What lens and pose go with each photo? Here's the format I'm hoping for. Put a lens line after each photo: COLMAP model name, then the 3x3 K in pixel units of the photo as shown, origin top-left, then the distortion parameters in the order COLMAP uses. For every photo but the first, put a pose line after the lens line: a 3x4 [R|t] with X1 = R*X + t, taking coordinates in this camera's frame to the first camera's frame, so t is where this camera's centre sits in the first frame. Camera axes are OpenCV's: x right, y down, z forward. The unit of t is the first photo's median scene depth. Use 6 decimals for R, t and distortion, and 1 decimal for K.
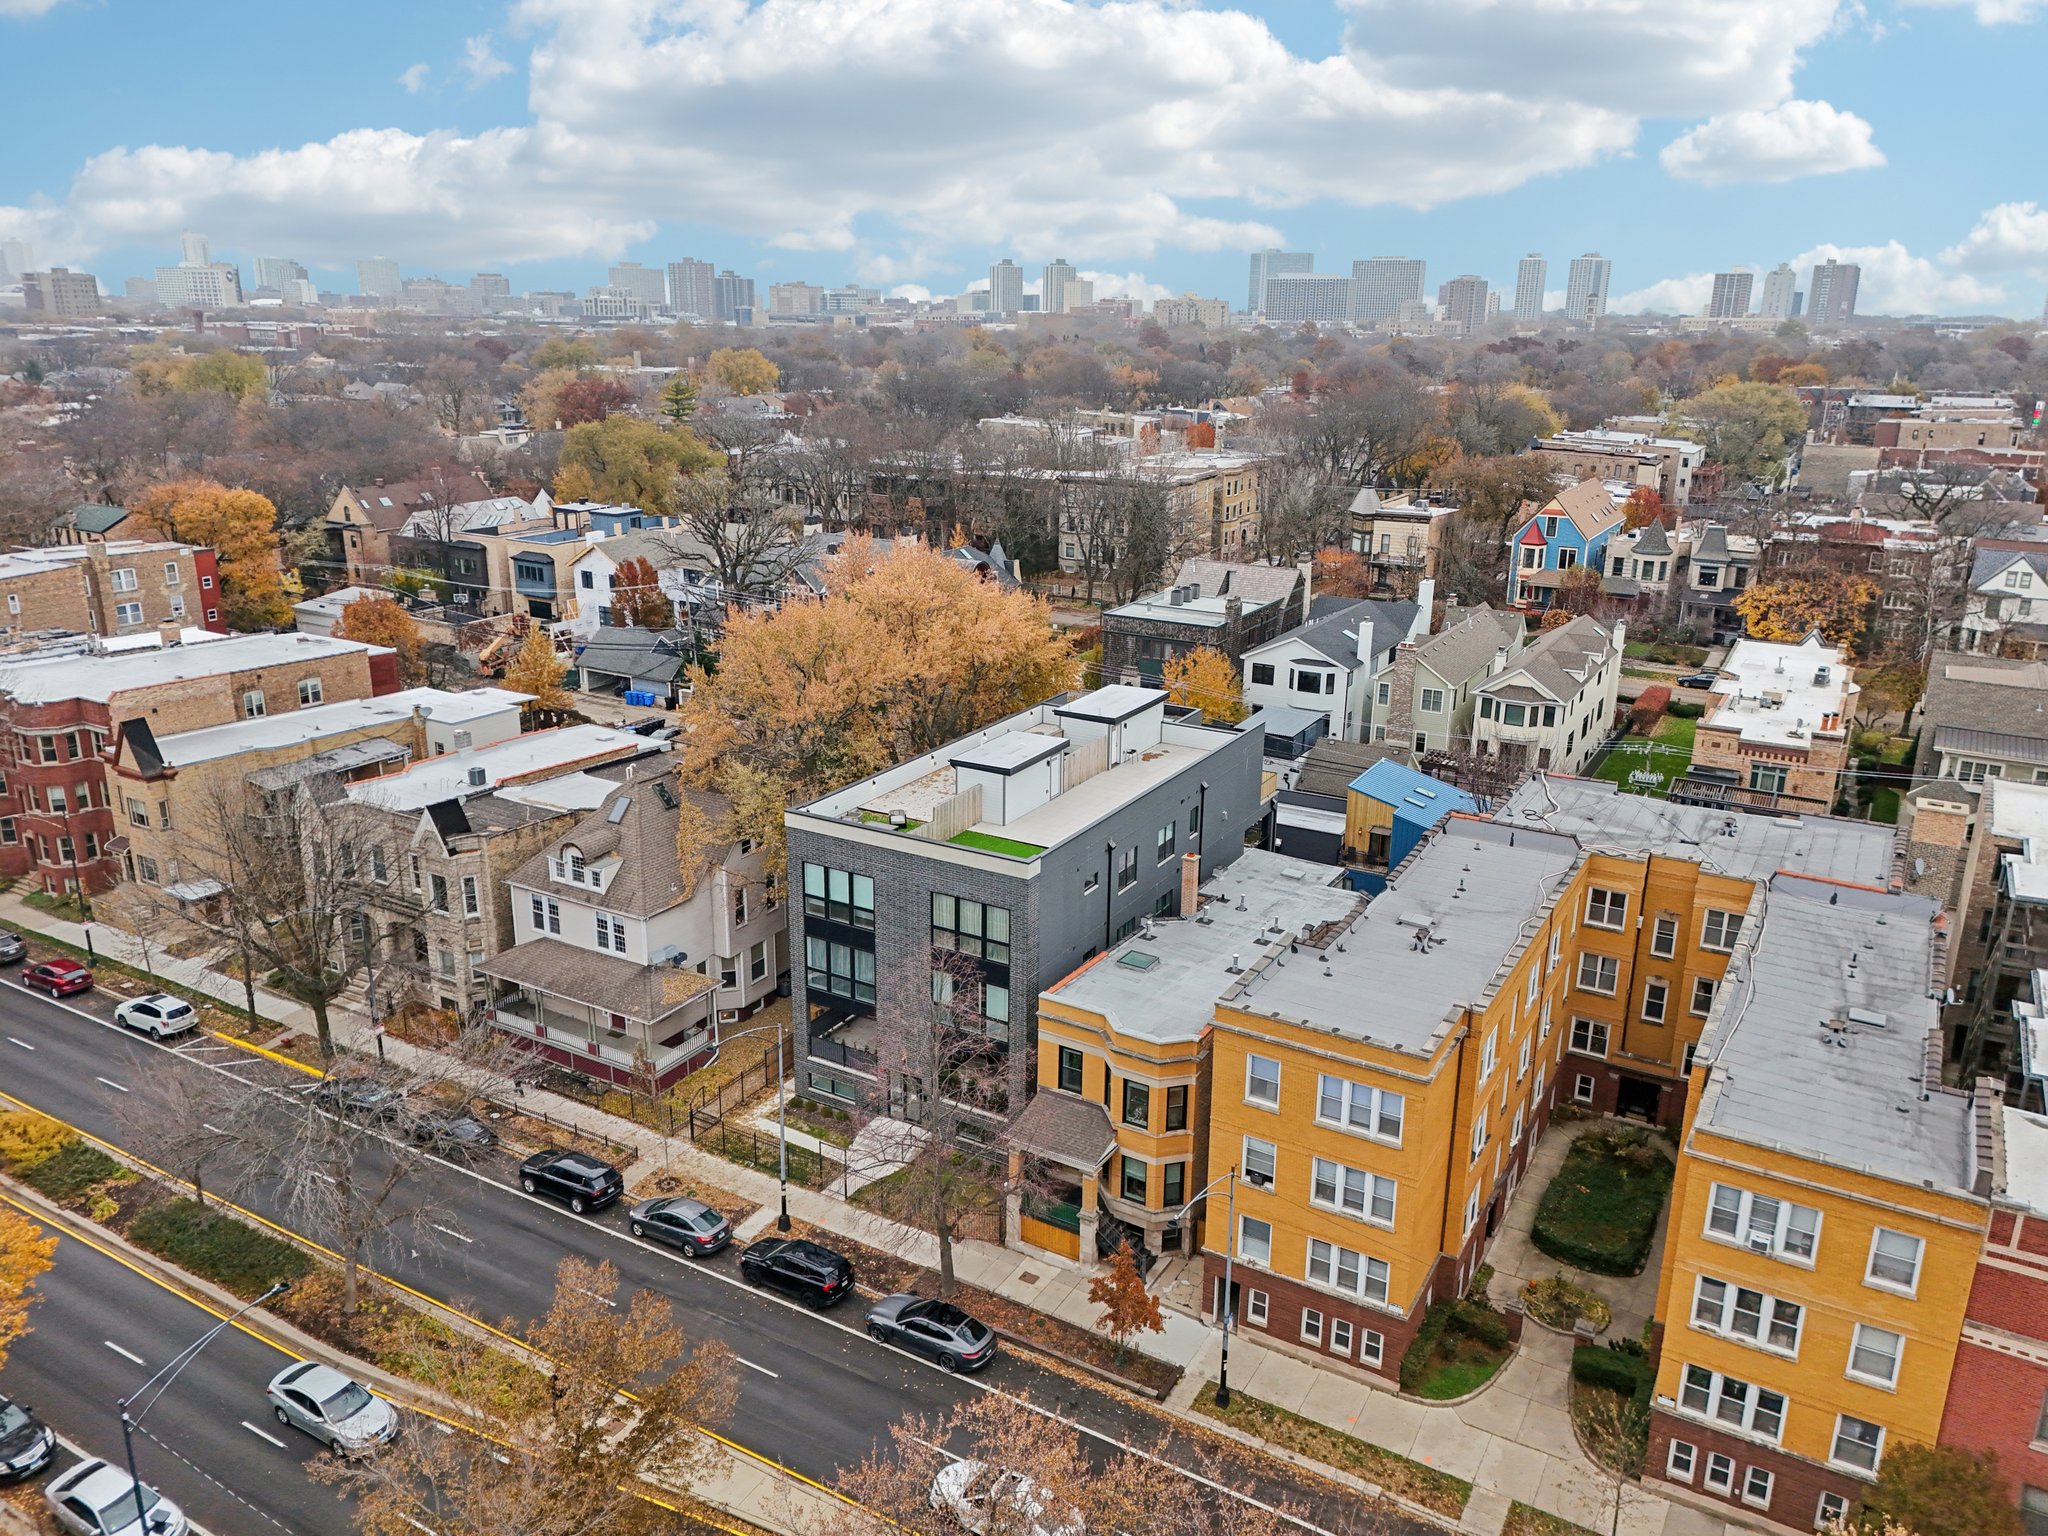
lens RADIAL K [[1477.5, 0, 1024.0], [0, 1477.5, 768.0], [0, 0, 1]] dist [0.099399, -0.098758]
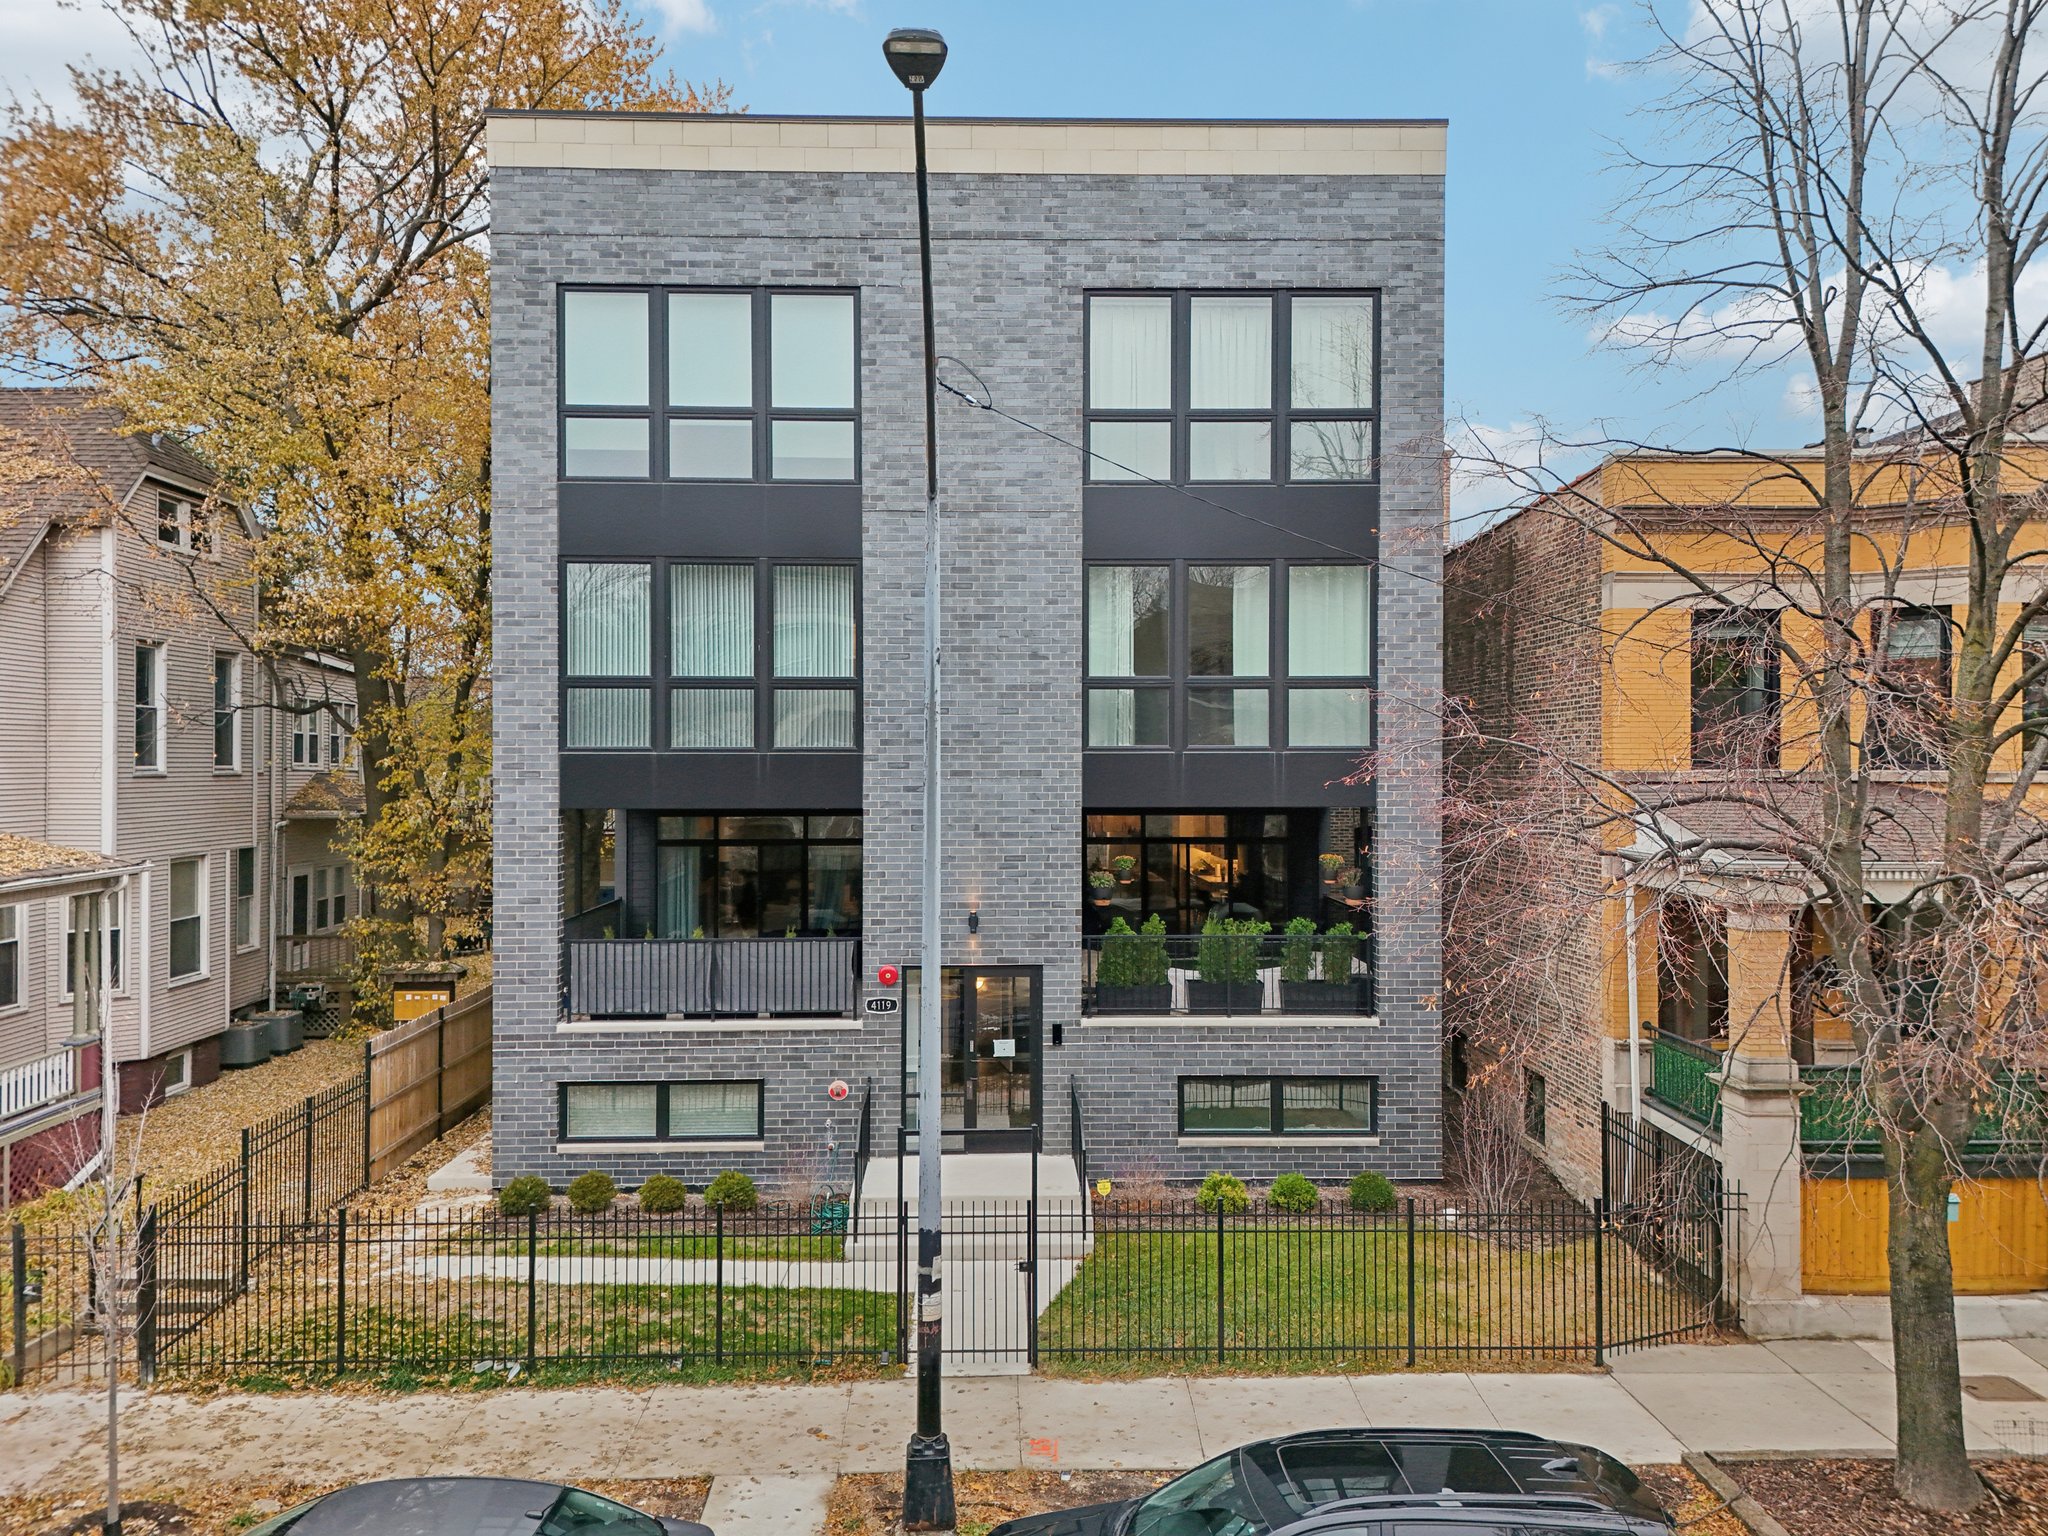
lens RADIAL K [[1477.5, 0, 1024.0], [0, 1477.5, 768.0], [0, 0, 1]] dist [0.099399, -0.098758]
pose [[0.846164, -0.011432, 0.532800, -0.232280], [0.165917, 0.955733, -0.242994, 0.242702], [-0.506436, 0.294013, 0.810604, 0.740343]]
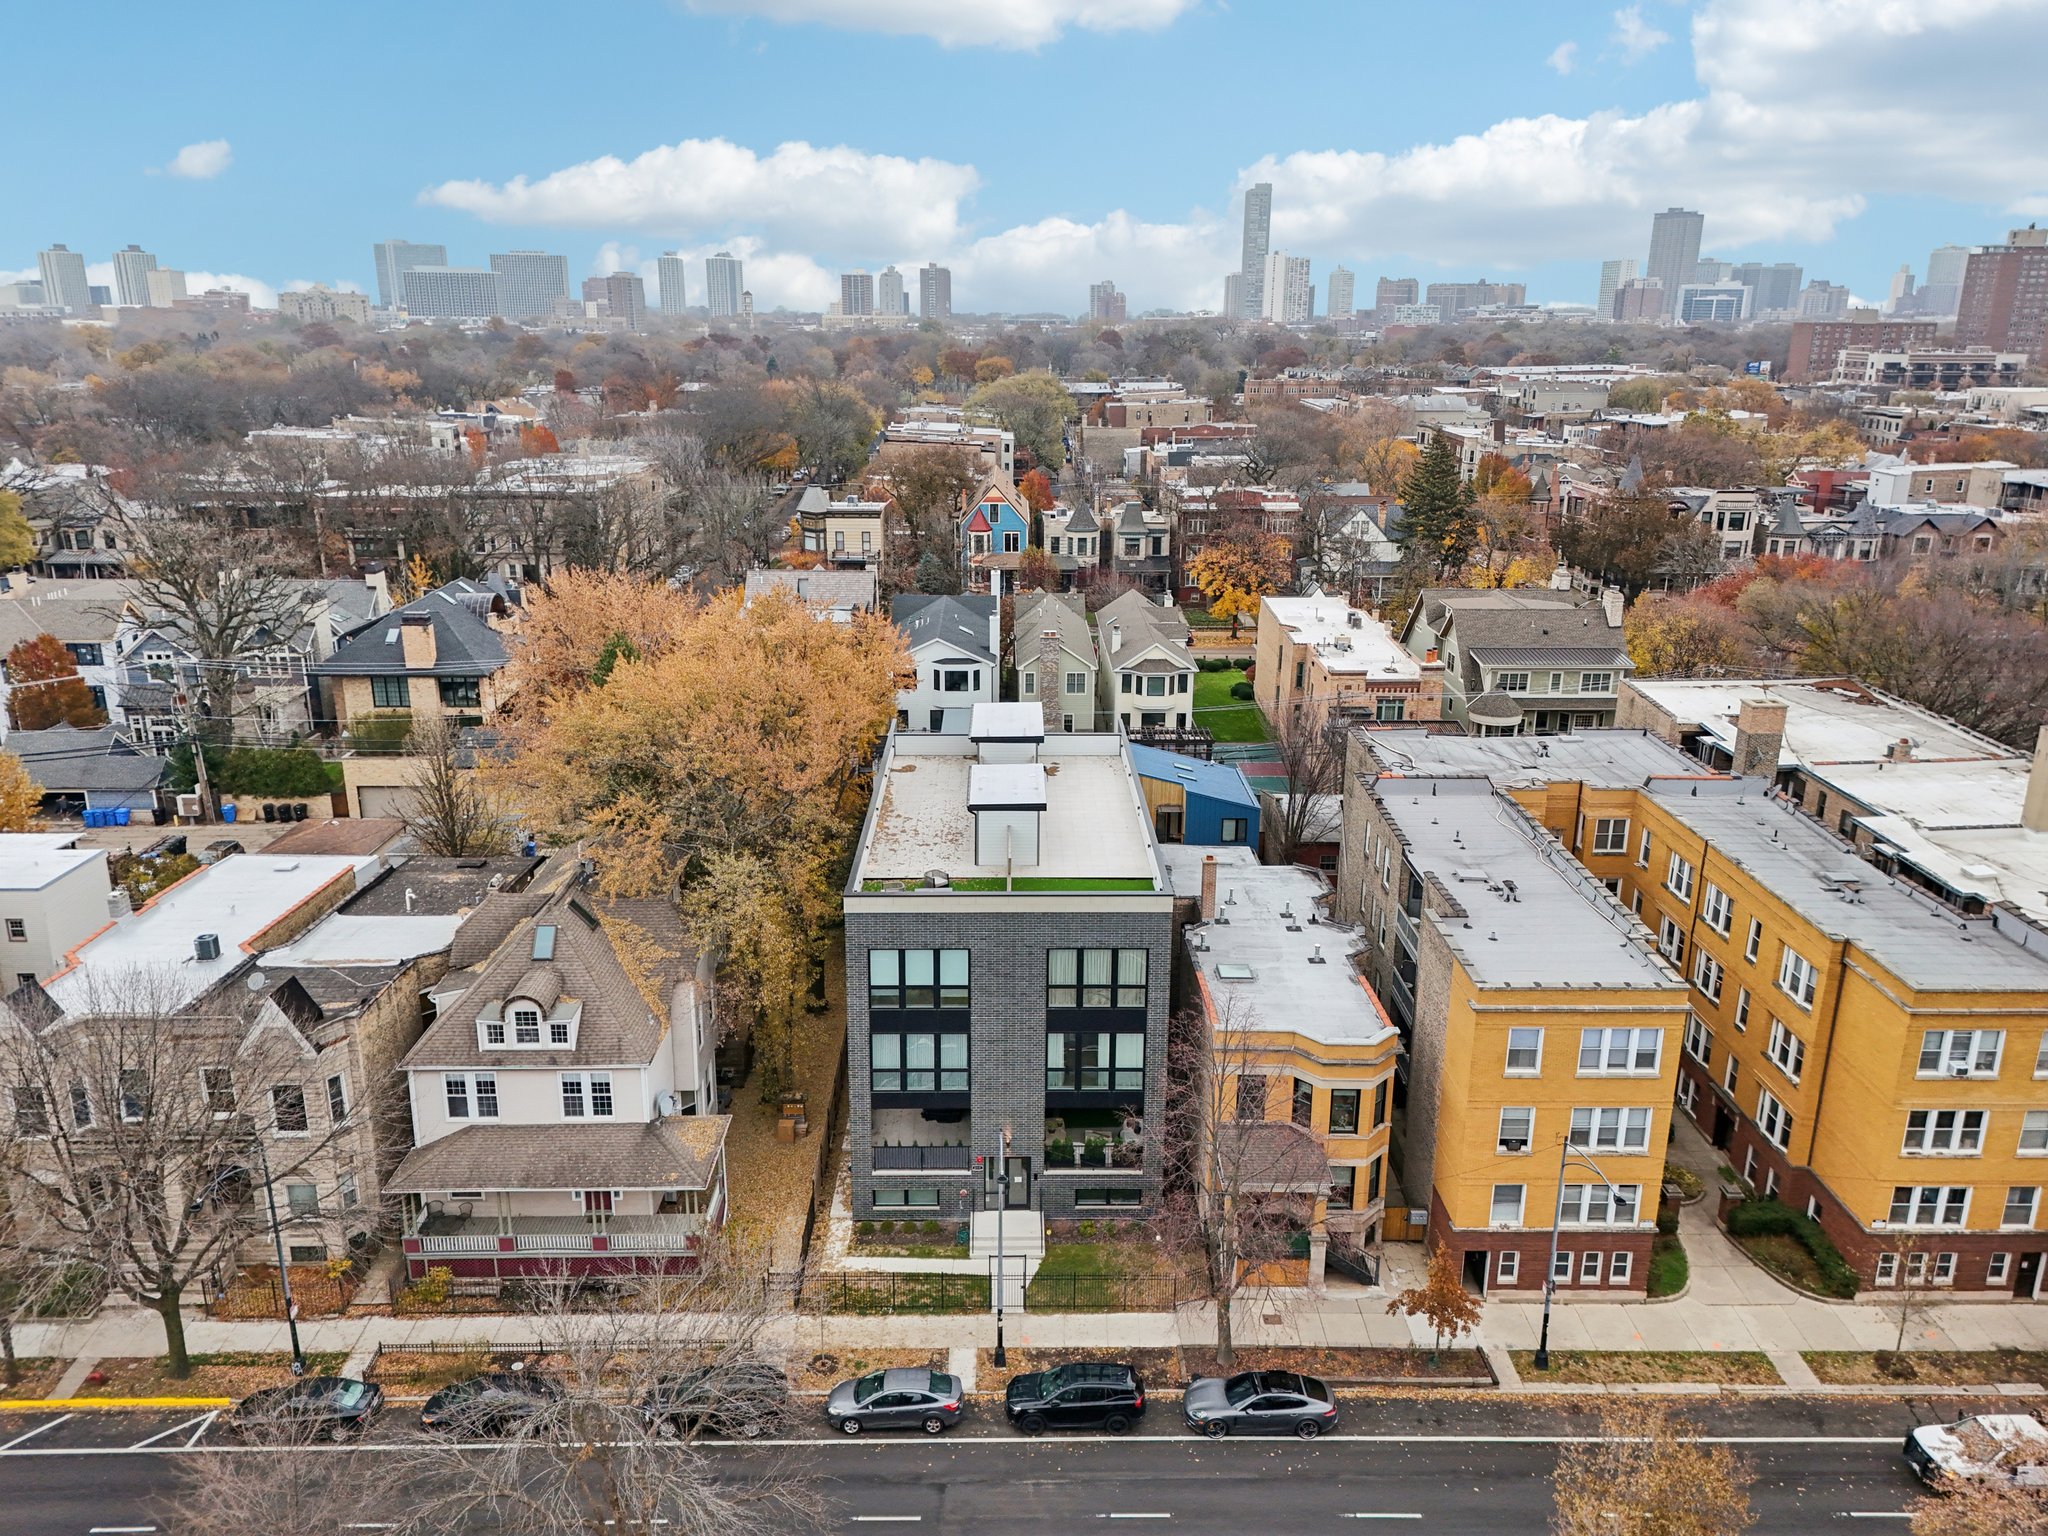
lens RADIAL K [[1477.5, 0, 1024.0], [0, 1477.5, 768.0], [0, 0, 1]] dist [0.099399, -0.098758]
pose [[0.858565, -0.159229, 0.487353, -0.476449], [0.158374, 0.986430, 0.043282, -0.064633], [-0.487631, 0.040024, 0.872132, 0.197688]]
